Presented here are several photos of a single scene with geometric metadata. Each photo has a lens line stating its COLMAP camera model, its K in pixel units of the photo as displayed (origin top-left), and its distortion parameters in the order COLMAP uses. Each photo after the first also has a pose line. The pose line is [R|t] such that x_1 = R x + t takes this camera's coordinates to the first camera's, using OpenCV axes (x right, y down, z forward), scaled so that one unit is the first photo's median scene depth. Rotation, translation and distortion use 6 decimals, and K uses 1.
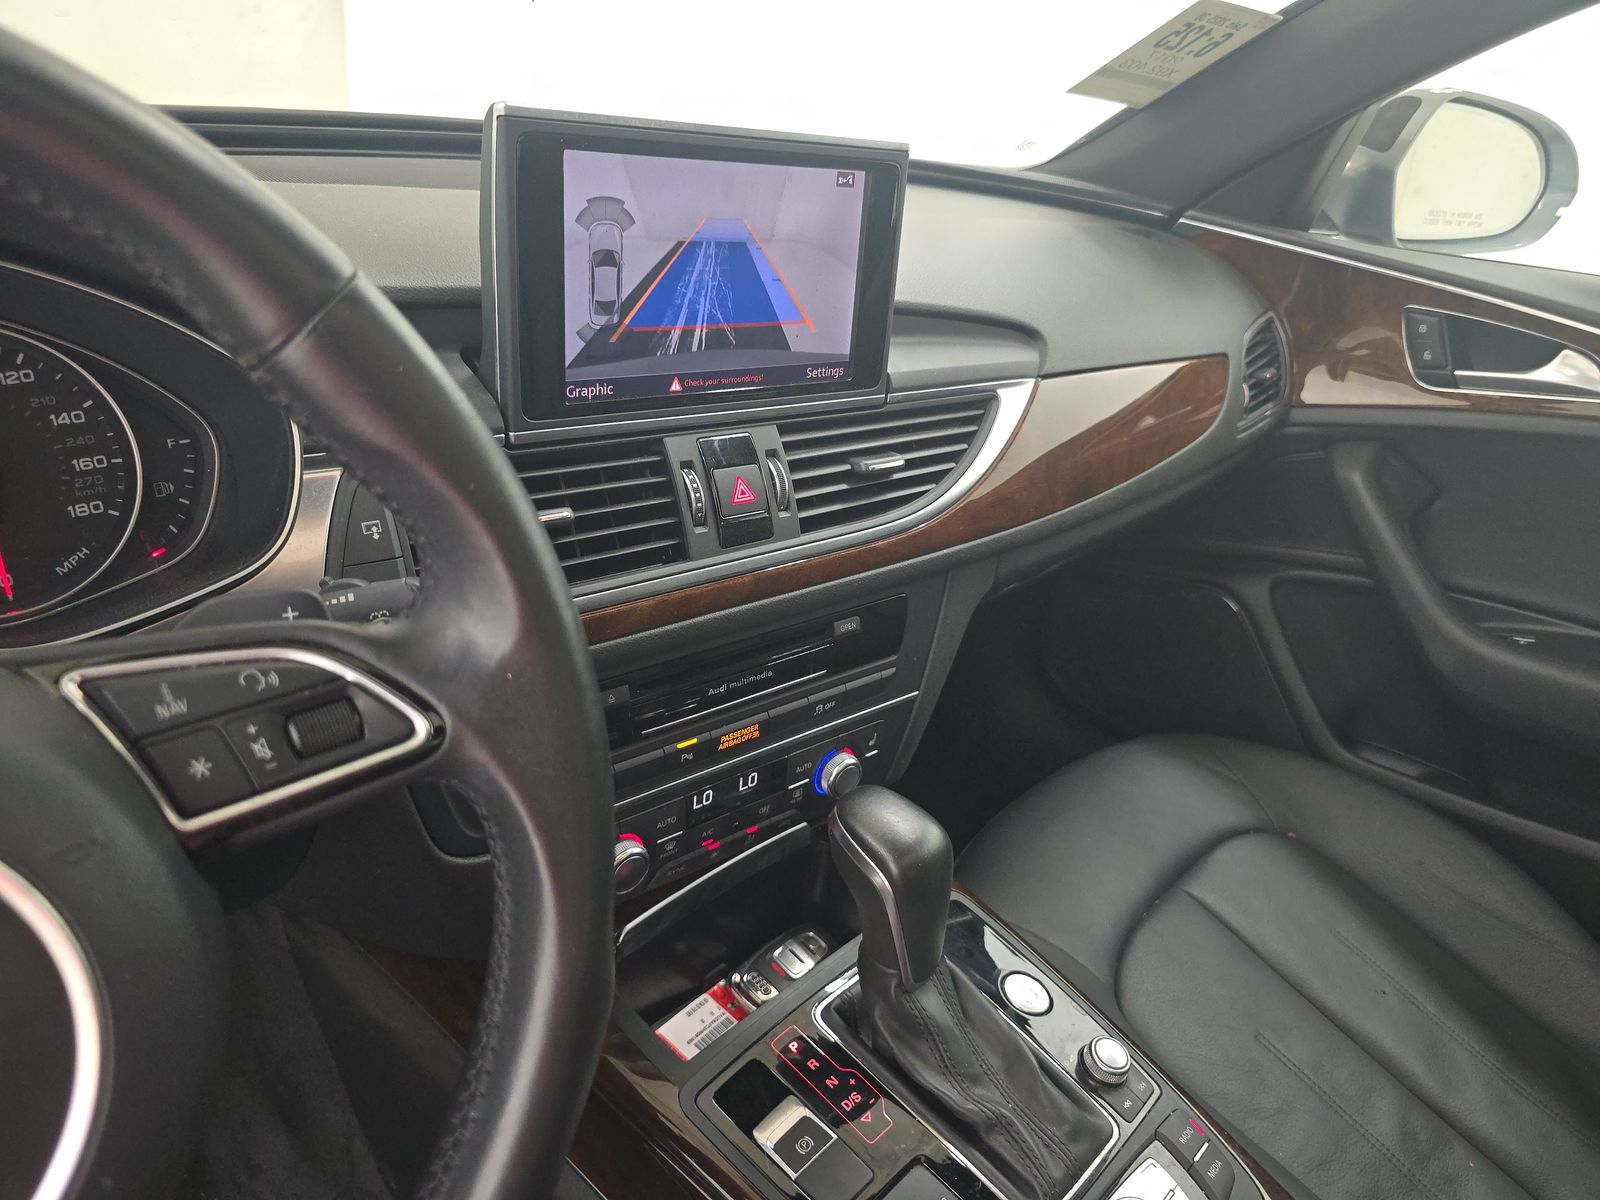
lens RADIAL K [[1082.2, 0, 800.0], [0, 1082.2, 600.0], [0, 0, 1]] dist [0.073956, -0.079166]
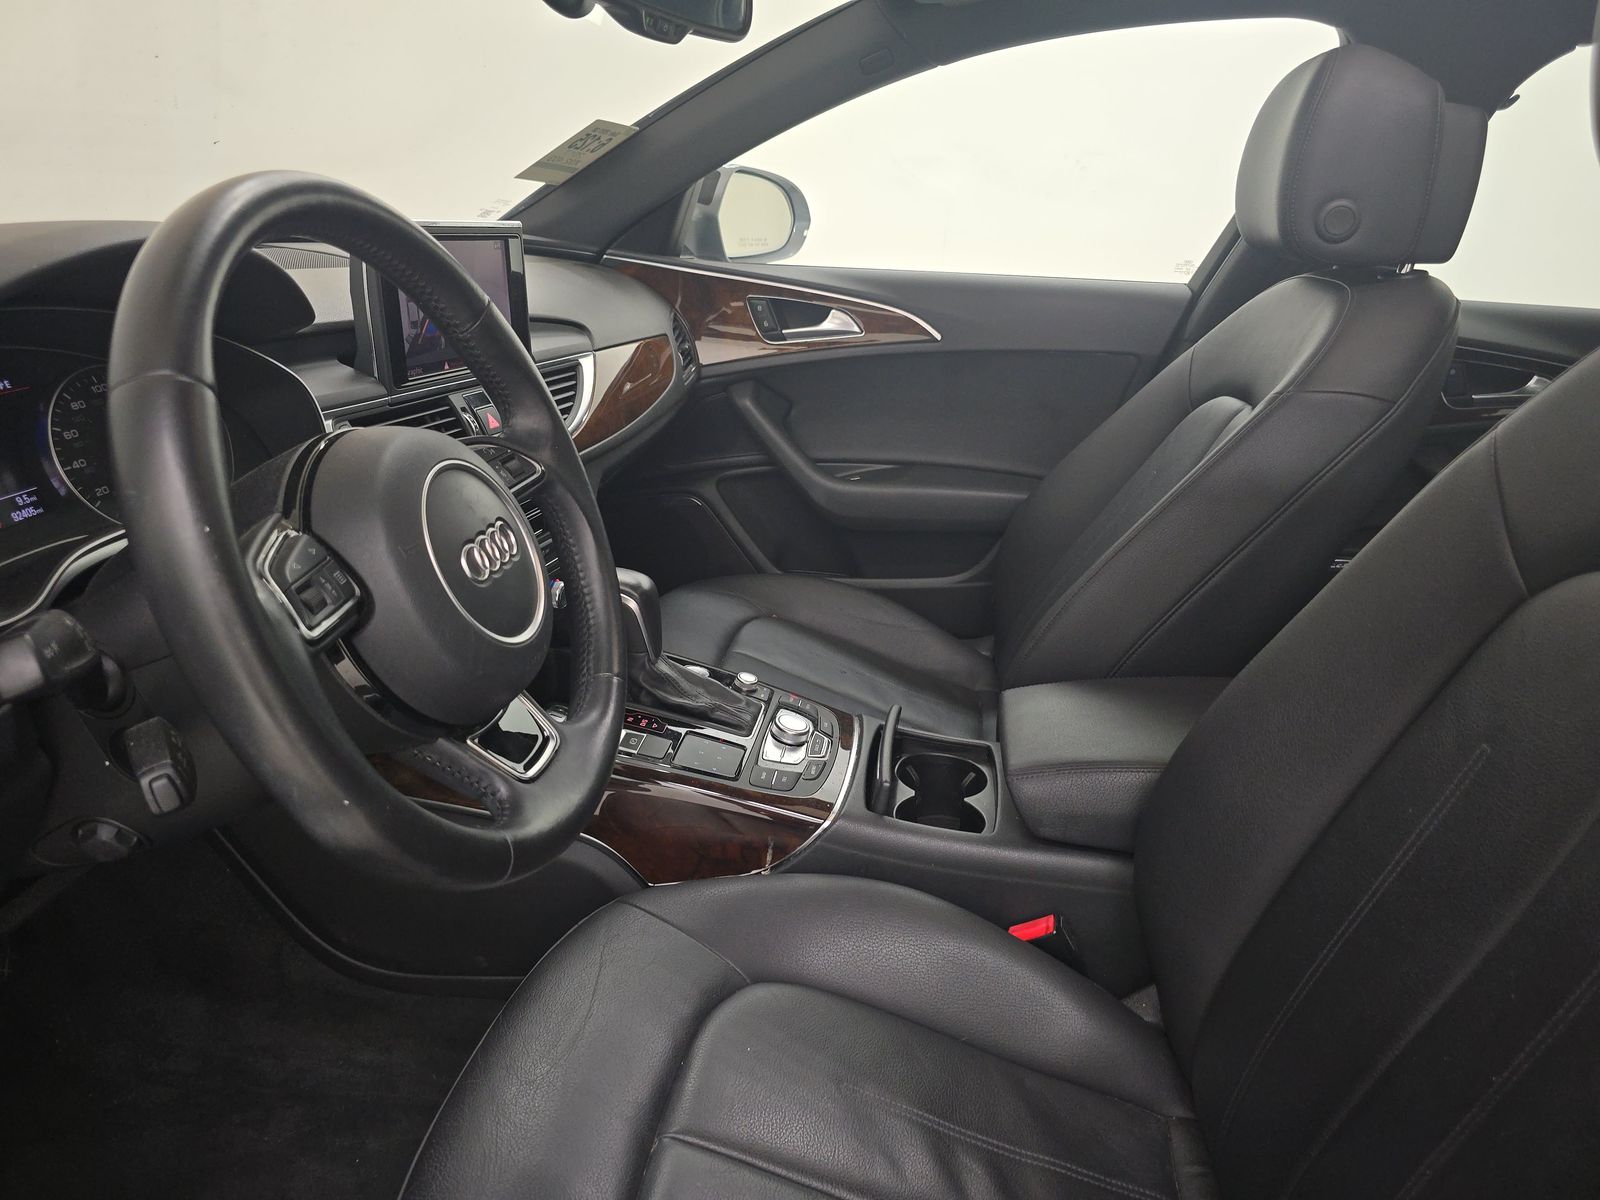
lens RADIAL K [[1082.2, 0, 800.0], [0, 1082.2, 600.0], [0, 0, 1]] dist [0.073956, -0.079166]
pose [[0.822971, -0.245516, 0.512290, -0.561821], [0.262989, 0.963989, 0.039513, 0.218164], [-0.503543, 0.102209, 0.857903, -0.673751]]
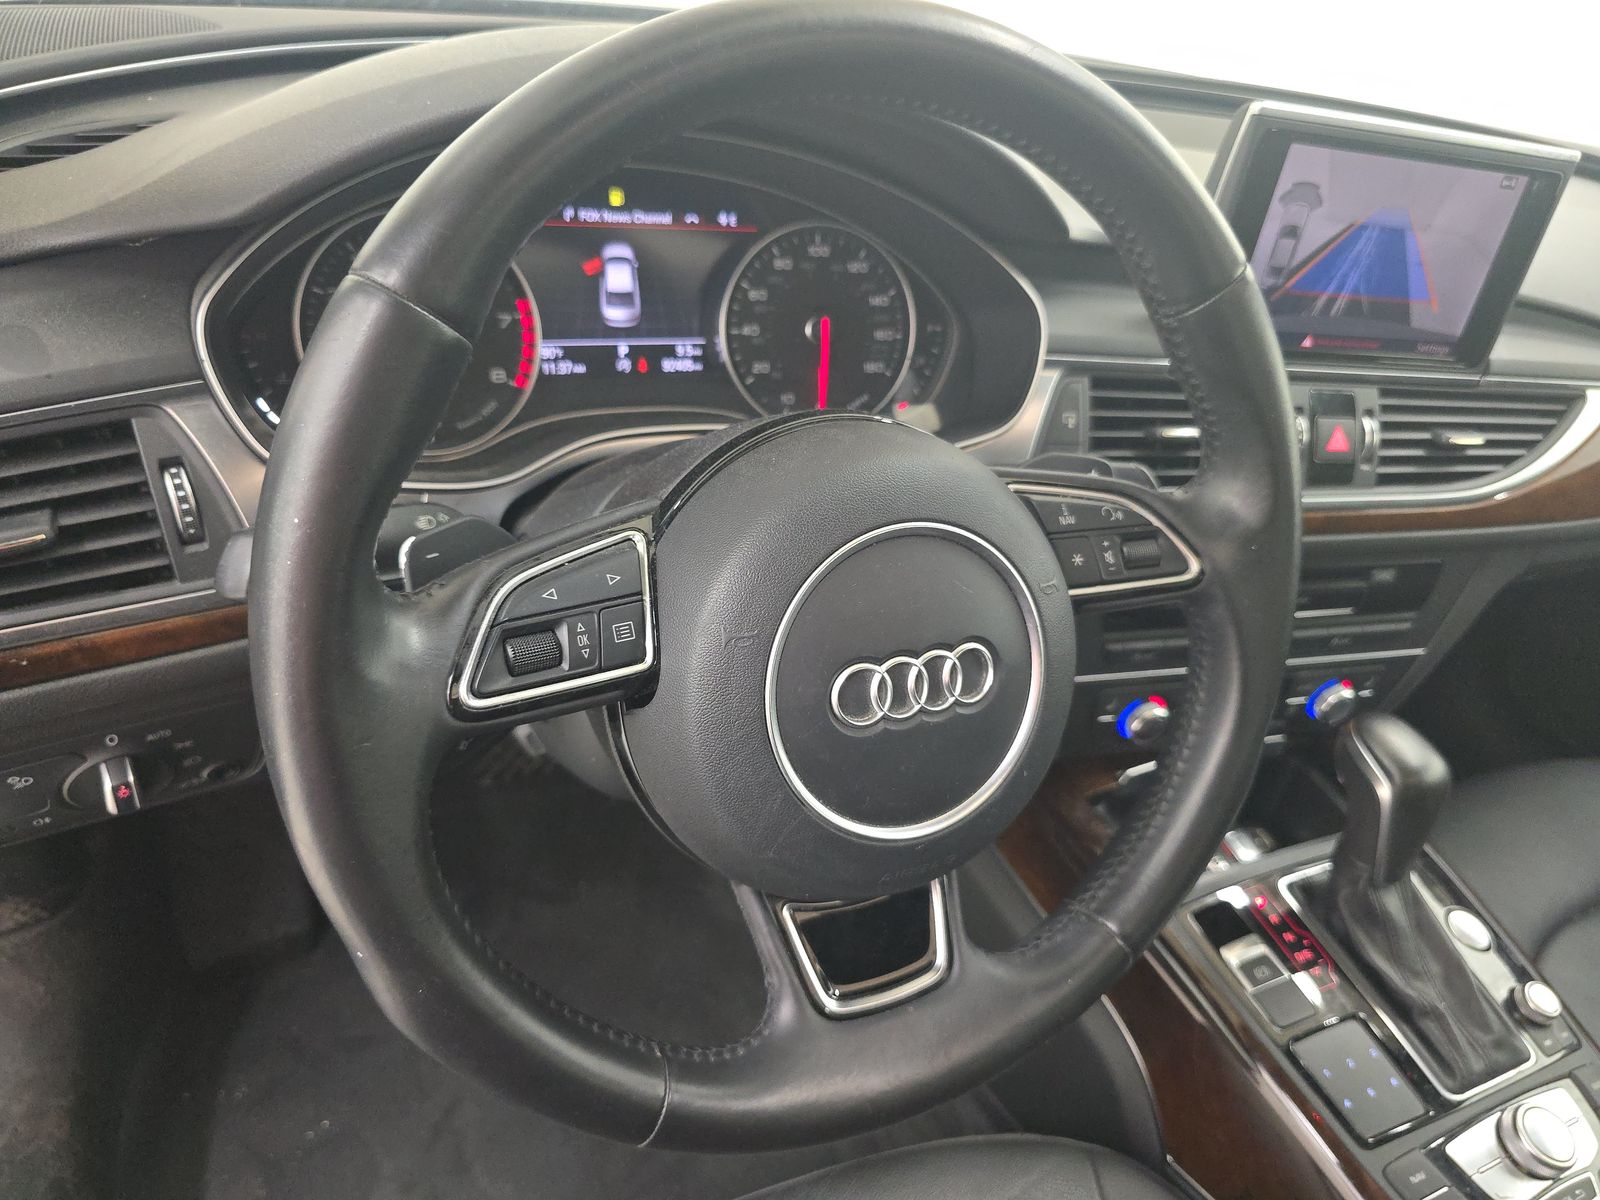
lens RADIAL K [[1127.6, 0, 800.0], [0, 1127.6, 600.0], [0, 0, 1]] dist [-0.006758, 0.000299]
pose [[0.928630, 0.234970, -0.287117, -0.180252], [-0.210627, 0.970969, 0.113384, 0.044921], [0.305424, -0.044817, 0.951161, -0.294565]]
